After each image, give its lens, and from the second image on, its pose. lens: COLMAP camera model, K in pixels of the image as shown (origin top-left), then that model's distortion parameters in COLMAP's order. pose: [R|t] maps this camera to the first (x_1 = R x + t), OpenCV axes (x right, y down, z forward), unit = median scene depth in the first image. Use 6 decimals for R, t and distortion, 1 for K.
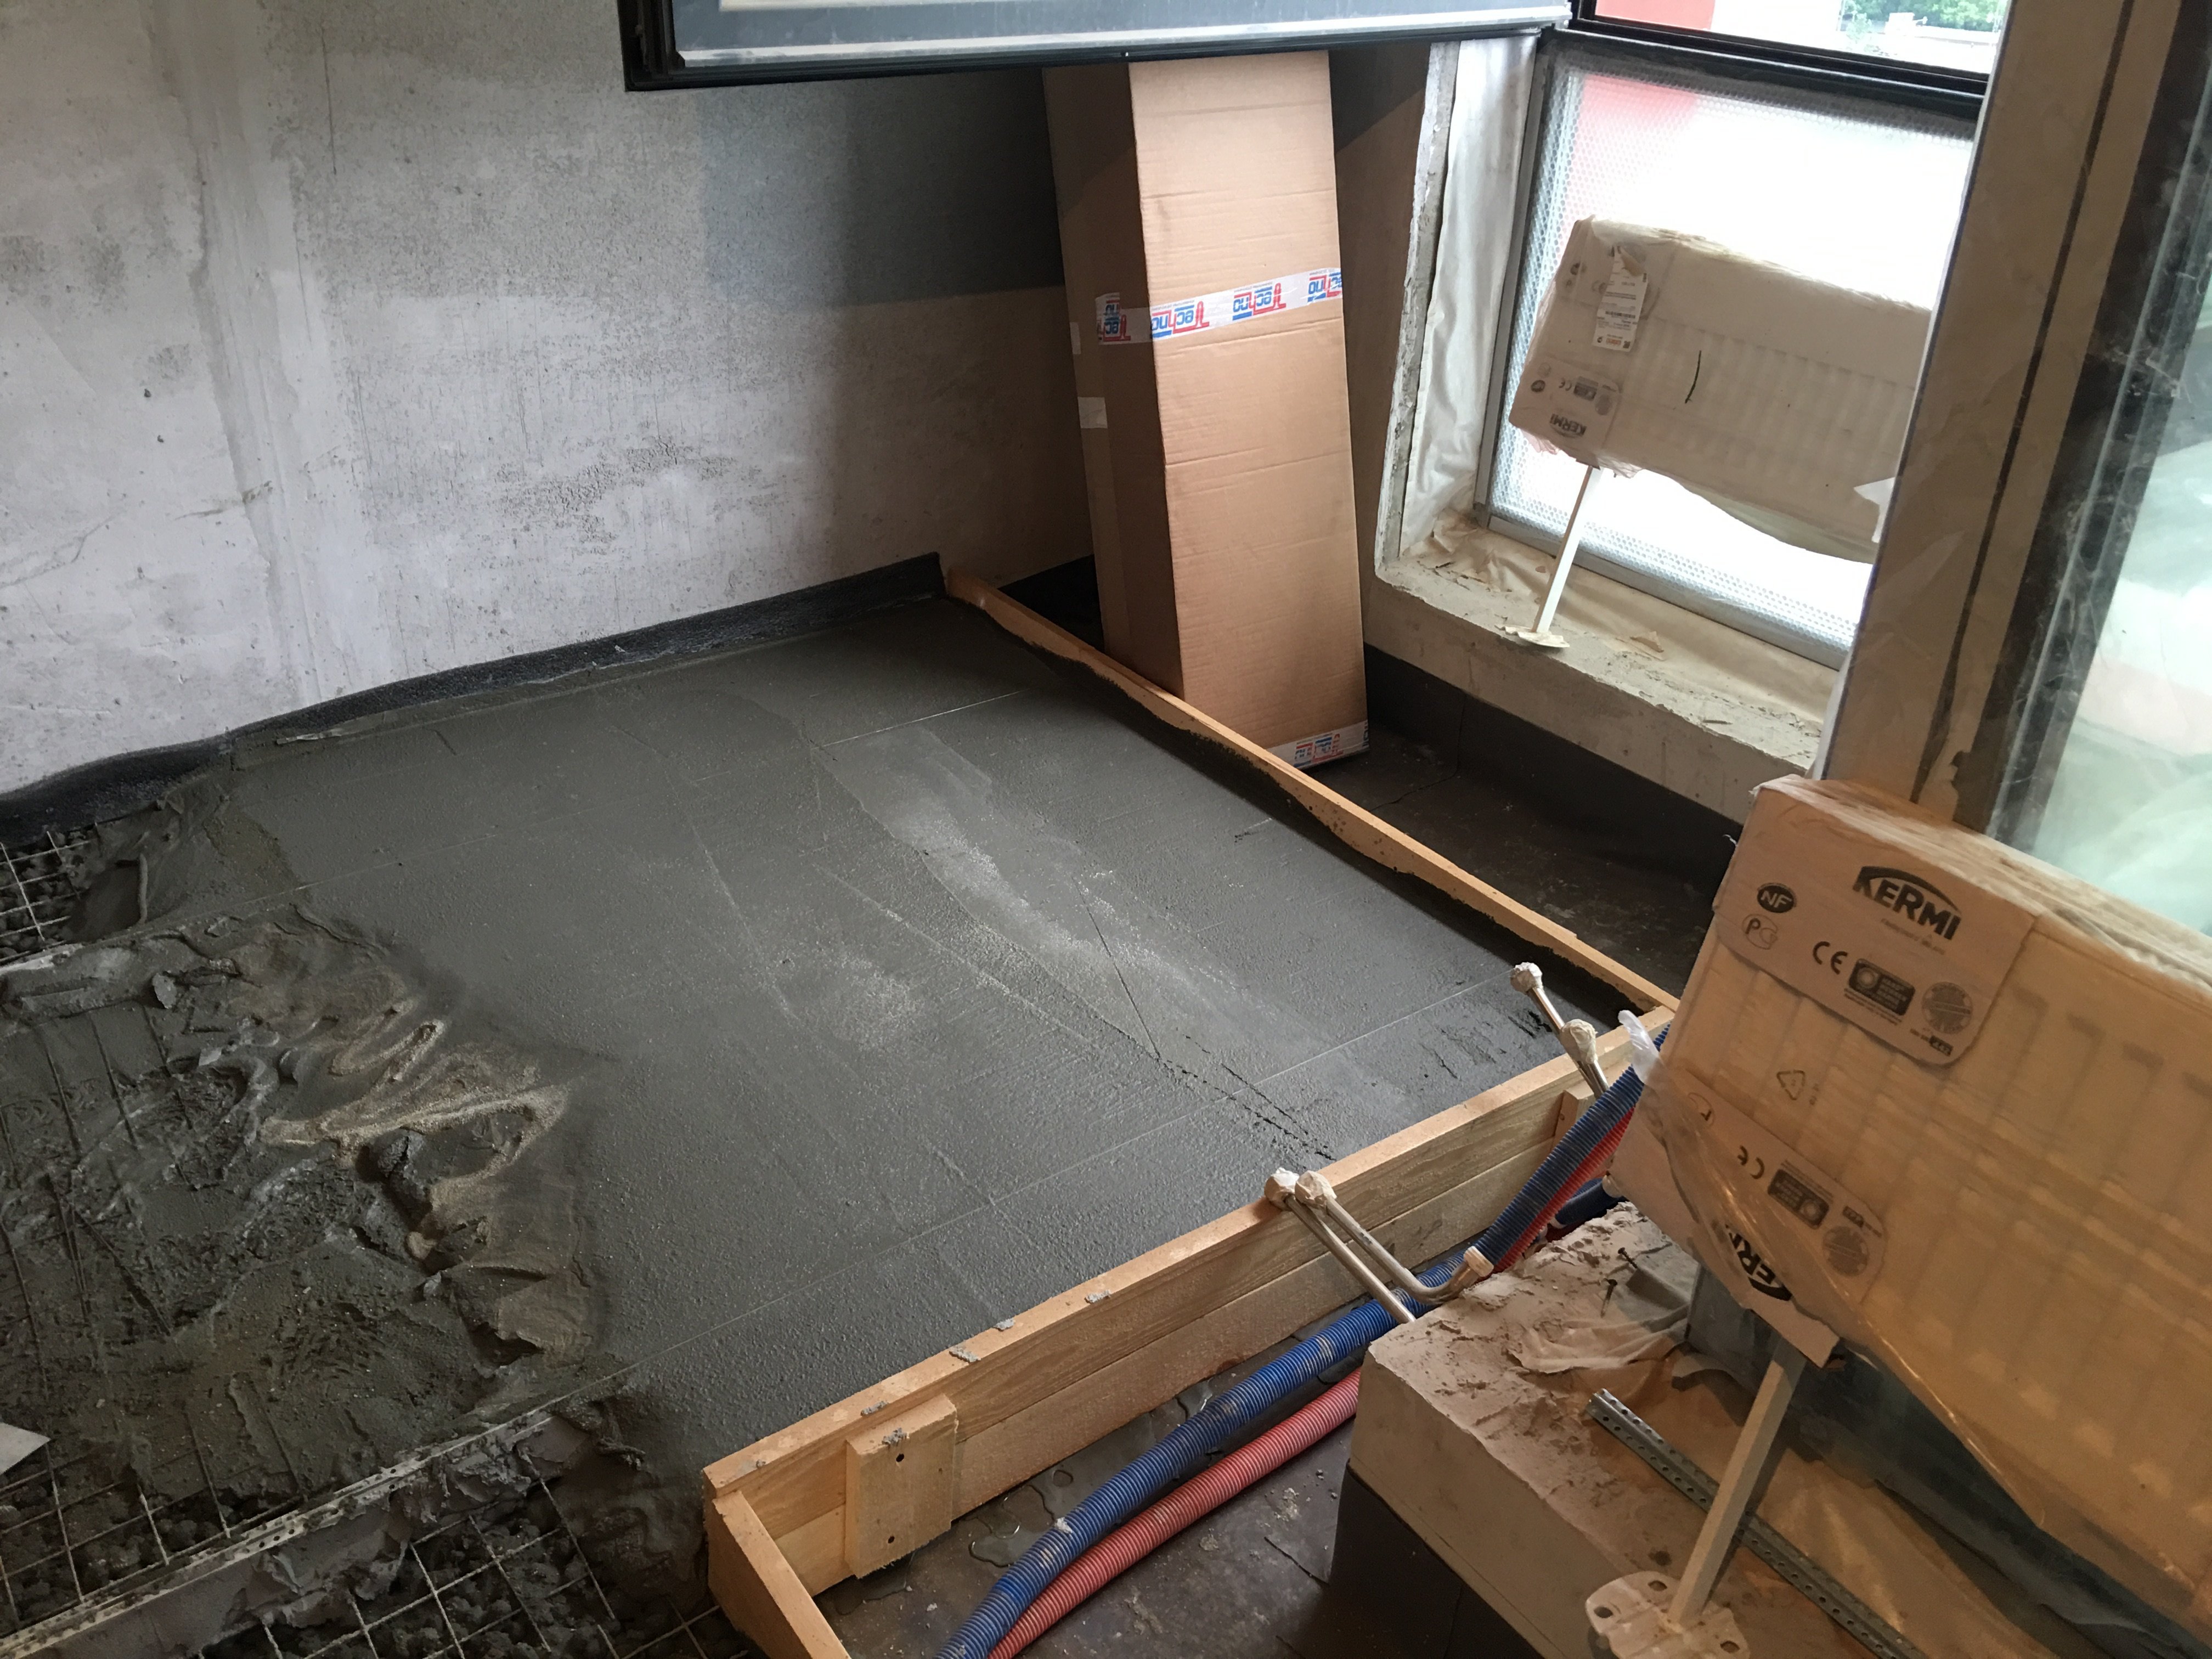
lens RADIAL K [[1849.2, 0, 1106.0], [0, 1849.2, 829.5], [0, 0, 1]] dist [0.073035, -0.143814]
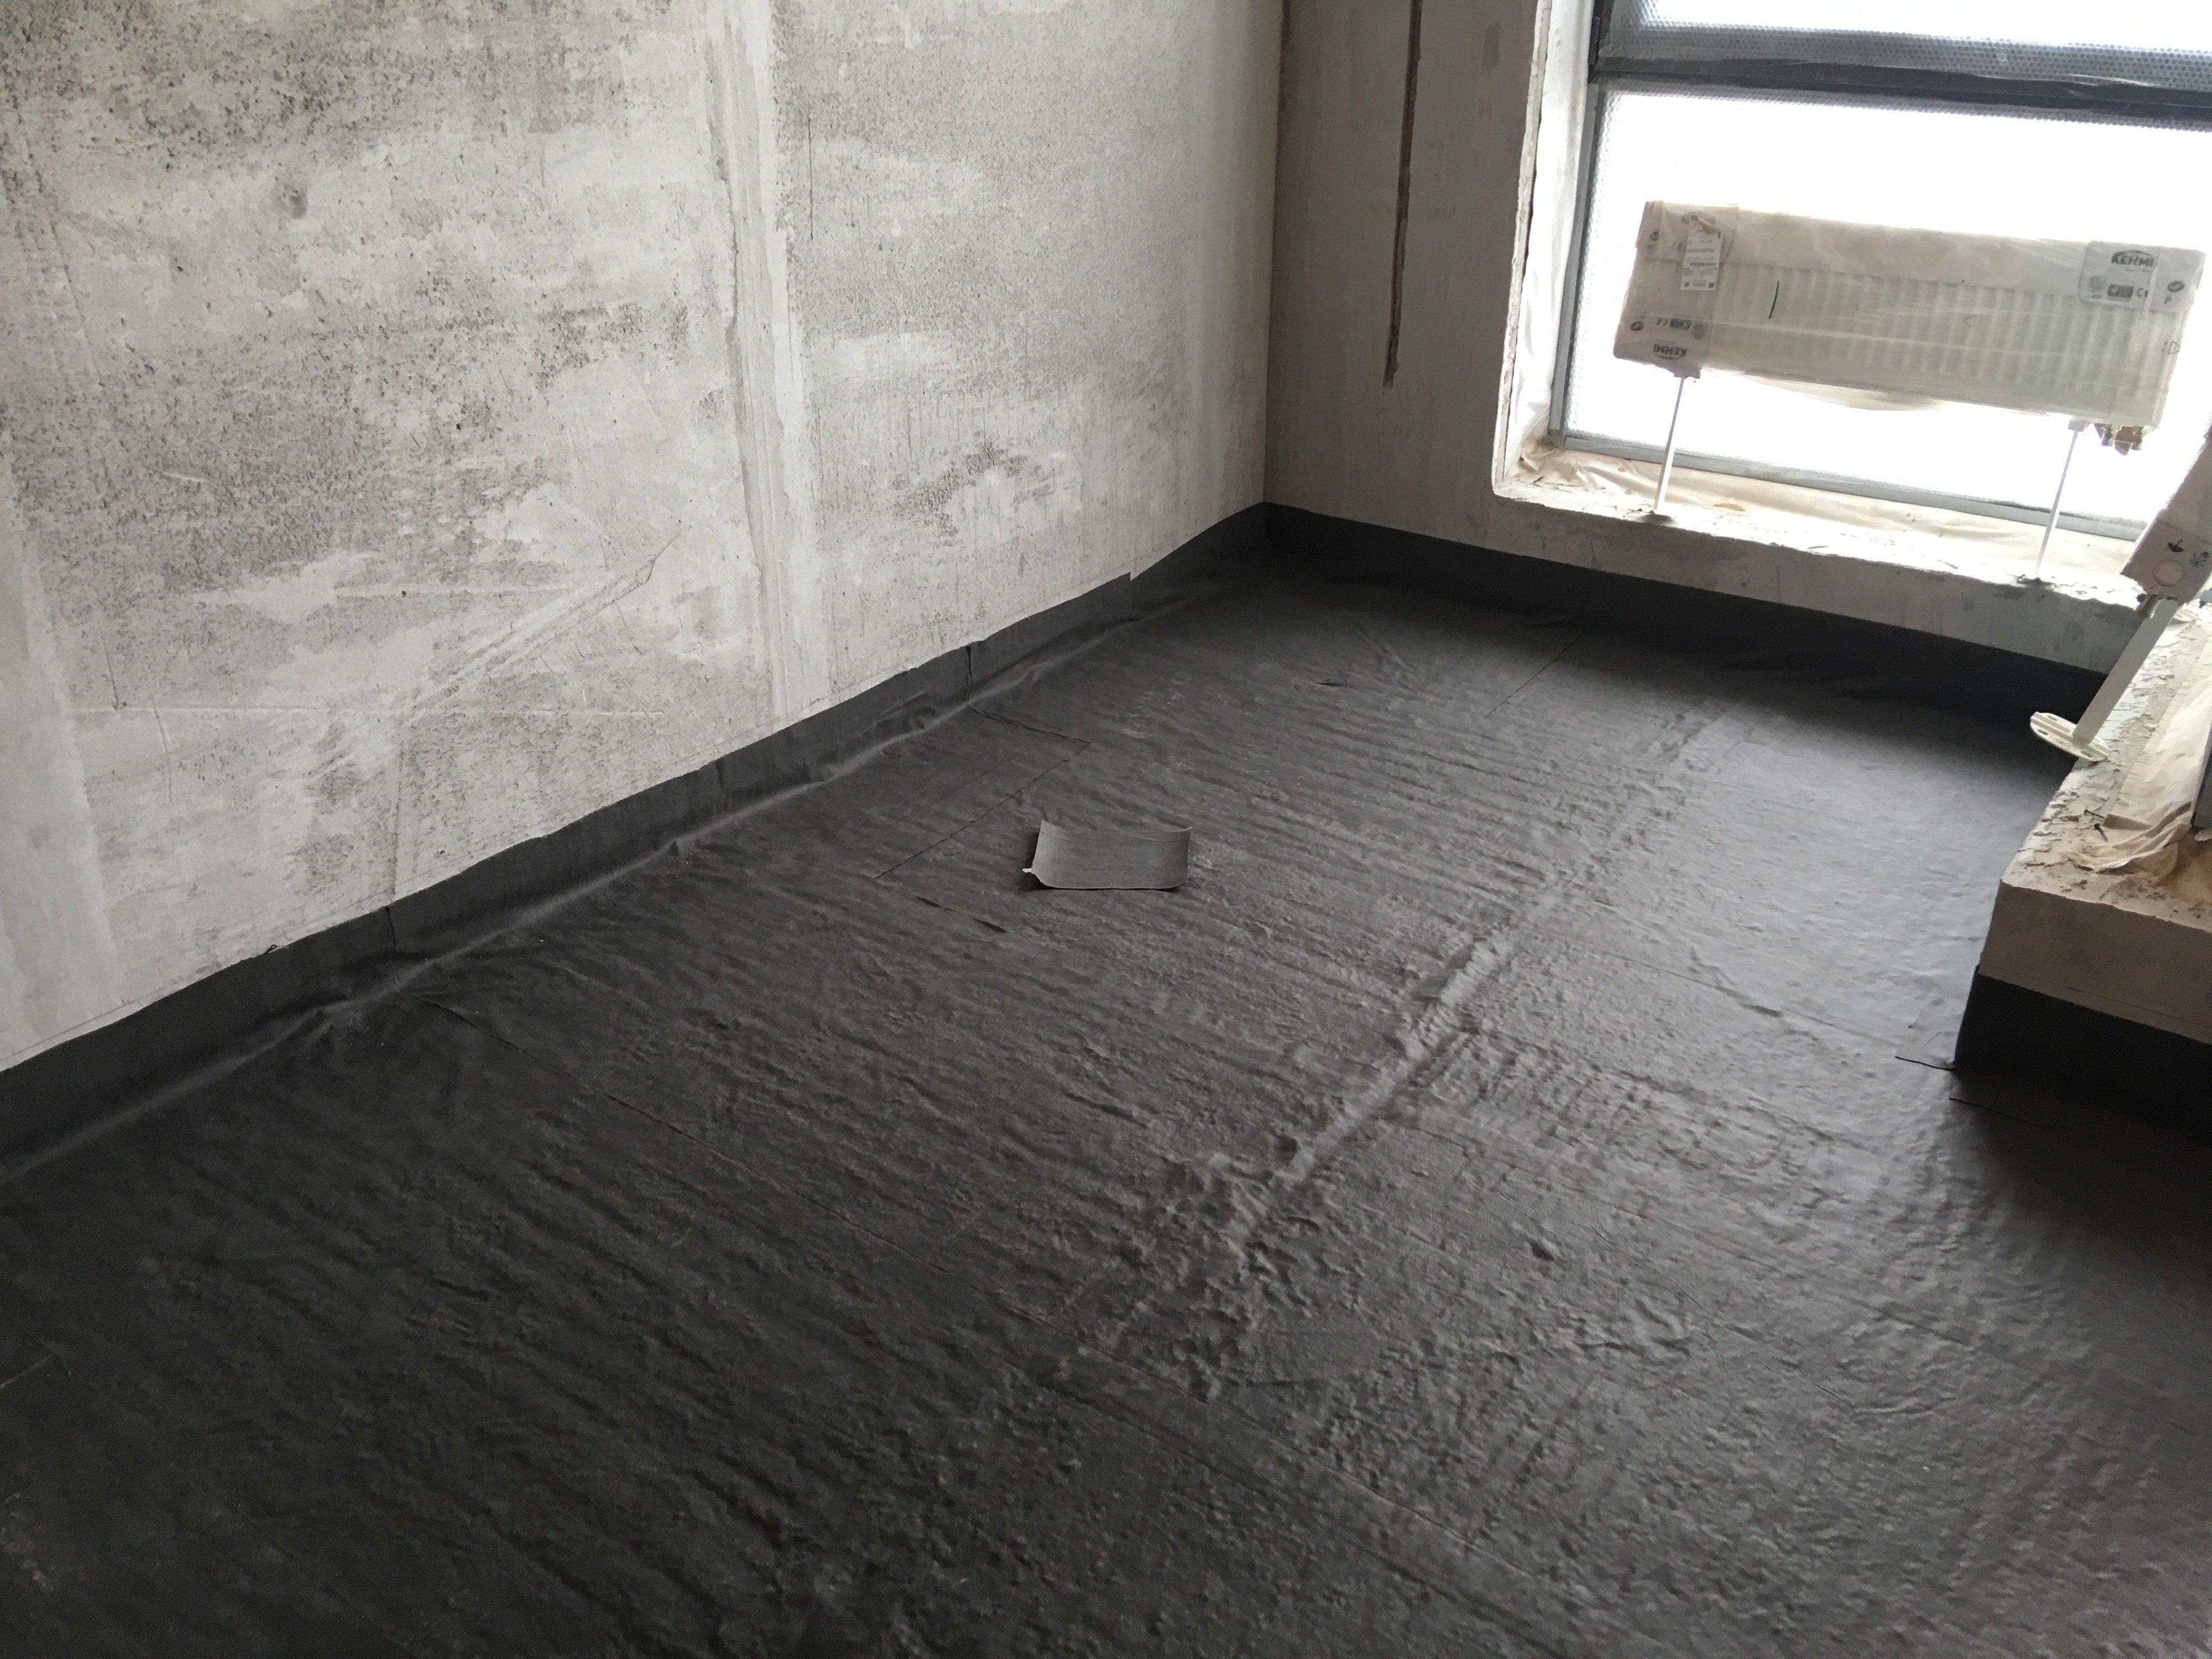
lens RADIAL K [[1849.2, 0, 1106.0], [0, 1849.2, 829.5], [0, 0, 1]] dist [0.073035, -0.143814]
pose [[0.949879, -0.168128, 0.263557, -0.548626], [0.178350, 0.983850, -0.015171, 0.071370], [-0.256750, 0.061416, 0.964525, -0.175427]]
